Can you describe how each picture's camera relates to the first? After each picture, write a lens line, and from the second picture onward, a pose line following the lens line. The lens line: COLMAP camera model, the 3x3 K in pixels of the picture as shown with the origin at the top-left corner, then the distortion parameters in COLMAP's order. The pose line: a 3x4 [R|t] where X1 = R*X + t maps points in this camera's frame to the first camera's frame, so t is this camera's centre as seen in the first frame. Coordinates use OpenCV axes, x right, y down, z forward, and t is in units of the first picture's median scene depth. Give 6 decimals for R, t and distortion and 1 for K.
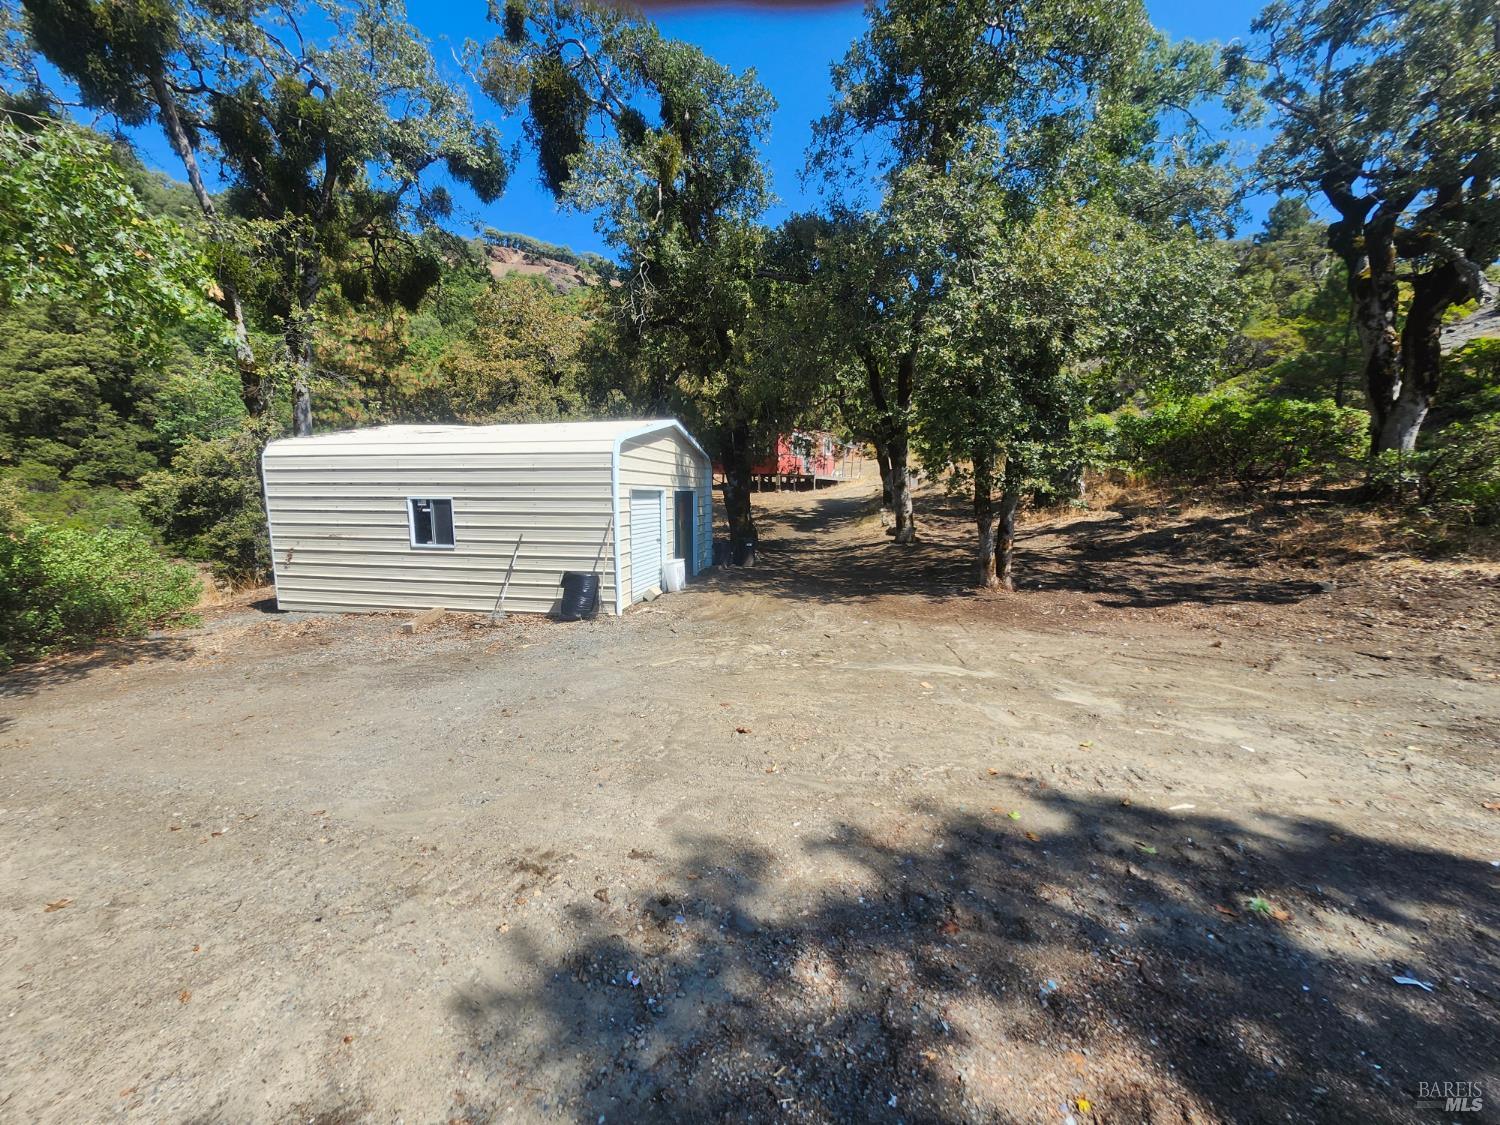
lens RADIAL K [[598.7, 0, 751.5], [0, 598.7, 560.6], [0, 0, 1]] dist [-0.001371, -0.000904]
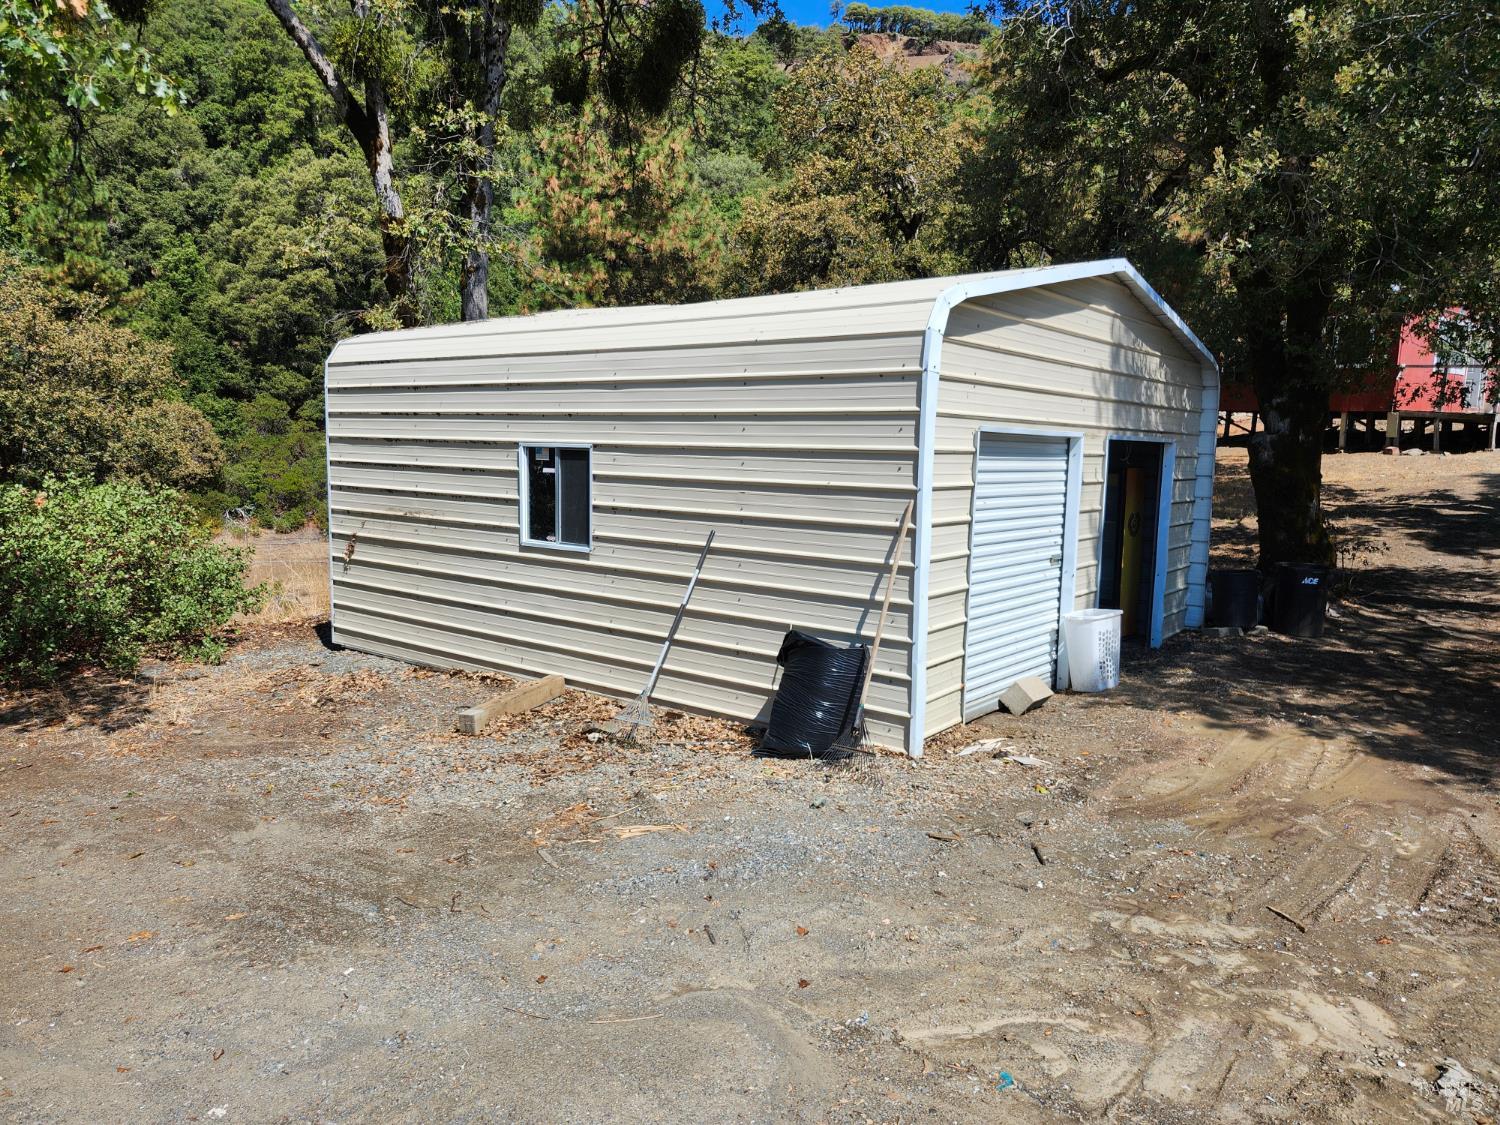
lens RADIAL K [[1035.2, 0, 753.6], [0, 1035.2, 556.9], [0, 0, 1]] dist [0.042715, -0.015072]
pose [[0.881089, 0.065584, -0.468382, -0.005828], [-0.071413, 0.997433, 0.005327, -0.024988], [0.467529, 0.028755, 0.883510, 0.276361]]
